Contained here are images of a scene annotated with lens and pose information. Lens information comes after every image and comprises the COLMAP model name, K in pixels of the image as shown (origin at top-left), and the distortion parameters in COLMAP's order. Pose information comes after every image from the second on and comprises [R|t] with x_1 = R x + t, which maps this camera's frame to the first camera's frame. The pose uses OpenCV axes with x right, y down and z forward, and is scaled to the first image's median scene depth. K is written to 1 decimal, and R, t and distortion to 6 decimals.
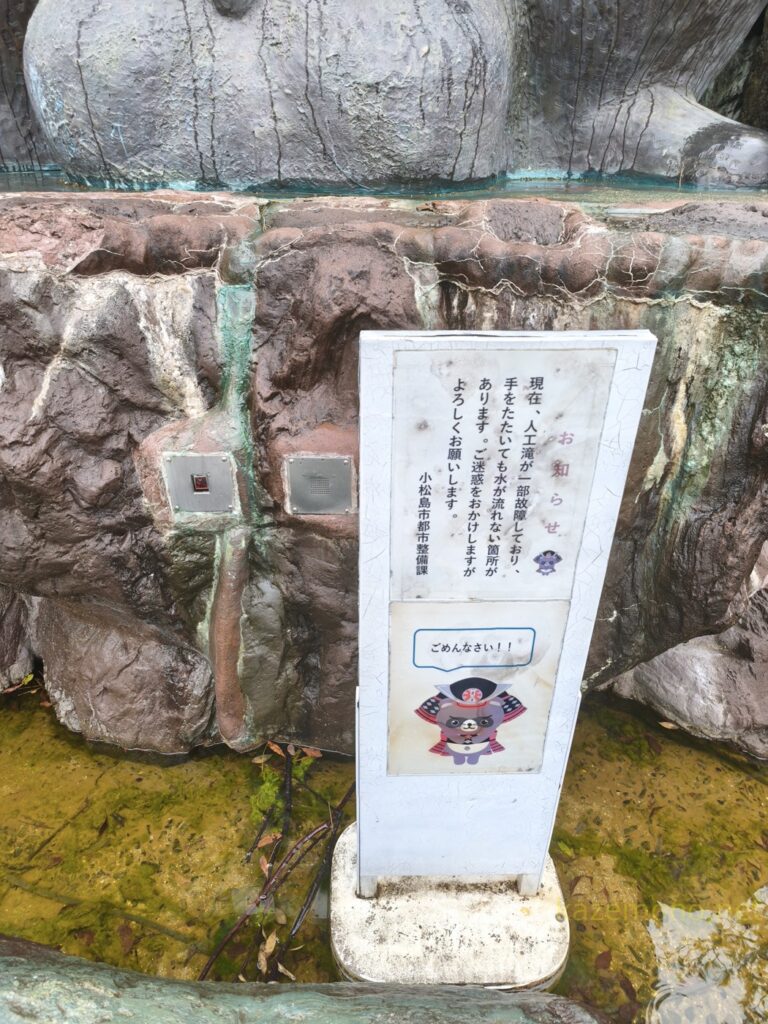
lens RADIAL K [[689.5, 0, 384.0], [0, 689.5, 512.0], [0, 0, 1]] dist [-0.000353, -0.000333]
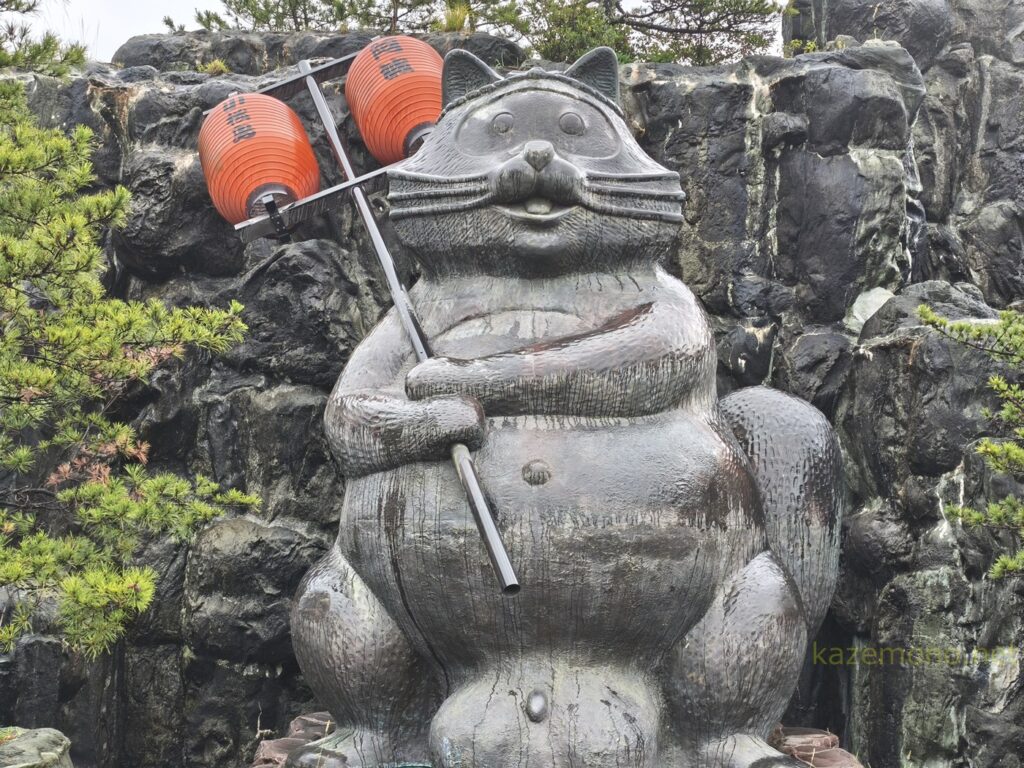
lens RADIAL K [[1366.4, 0, 512.0], [0, 1366.4, 384.0], [0, 0, 1]] dist [0.025098, 0.030087]
pose [[0.999876, 0.007993, -0.013562, -0.250418], [-0.014490, 0.803997, -0.594457, 1.164296], [0.006152, 0.594580, 0.804013, -3.523026]]
